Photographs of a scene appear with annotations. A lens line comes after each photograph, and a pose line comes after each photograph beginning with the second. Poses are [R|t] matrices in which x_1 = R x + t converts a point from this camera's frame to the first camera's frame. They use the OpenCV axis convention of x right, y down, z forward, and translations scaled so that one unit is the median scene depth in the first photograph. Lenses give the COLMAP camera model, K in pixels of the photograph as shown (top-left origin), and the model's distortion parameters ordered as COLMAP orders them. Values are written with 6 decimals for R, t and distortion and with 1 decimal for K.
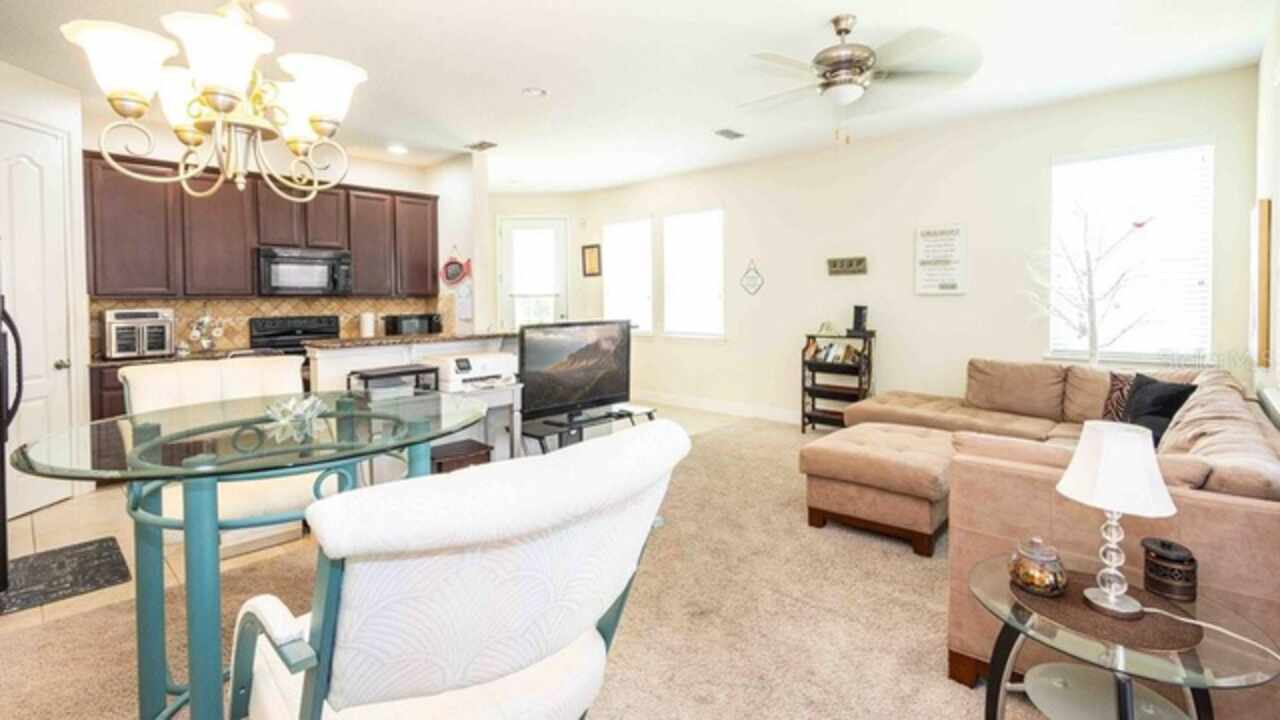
lens RADIAL K [[590.3, 0, 644.8], [0, 590.3, 364.1], [0, 0, 1]] dist [0.003432, -0.000512]
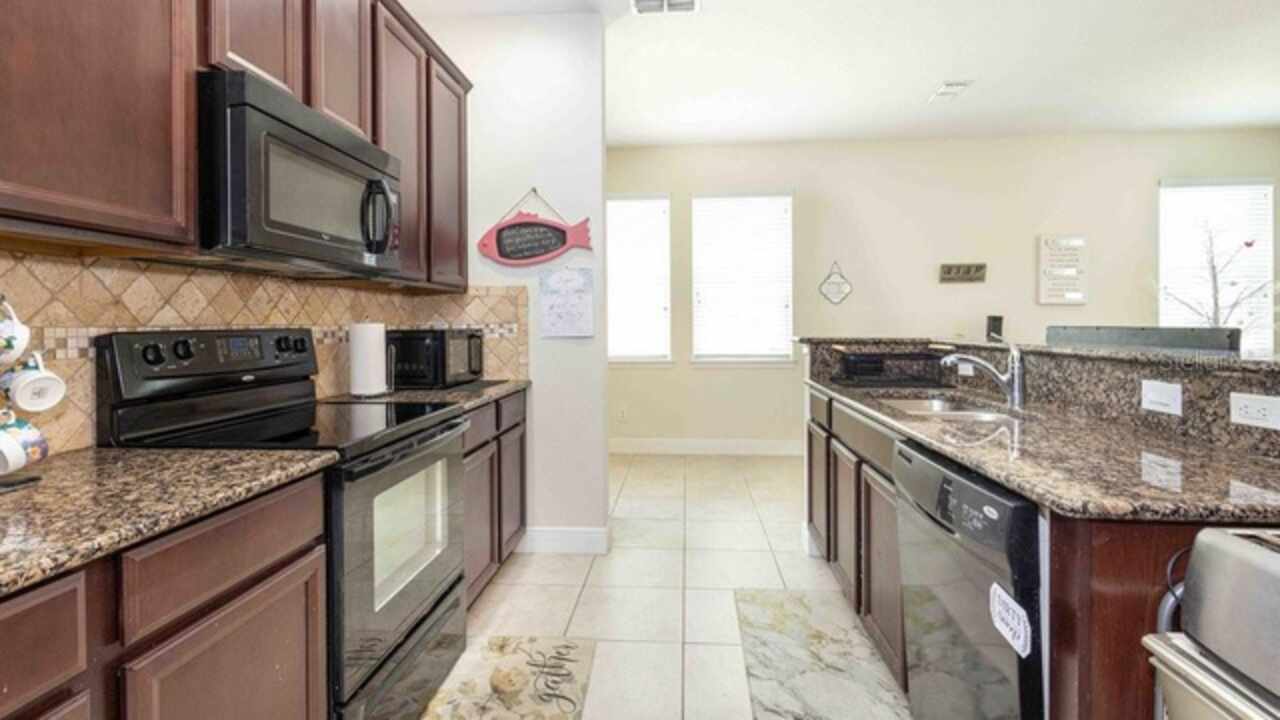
lens RADIAL K [[590.3, 0, 644.8], [0, 590.3, 364.1], [0, 0, 1]] dist [0.003432, -0.000512]
pose [[0.791579, -0.037168, 0.609936, -0.581003], [0.067633, 0.997345, -0.027000, -0.036247], [-0.607313, 0.062625, 0.791991, 0.585864]]
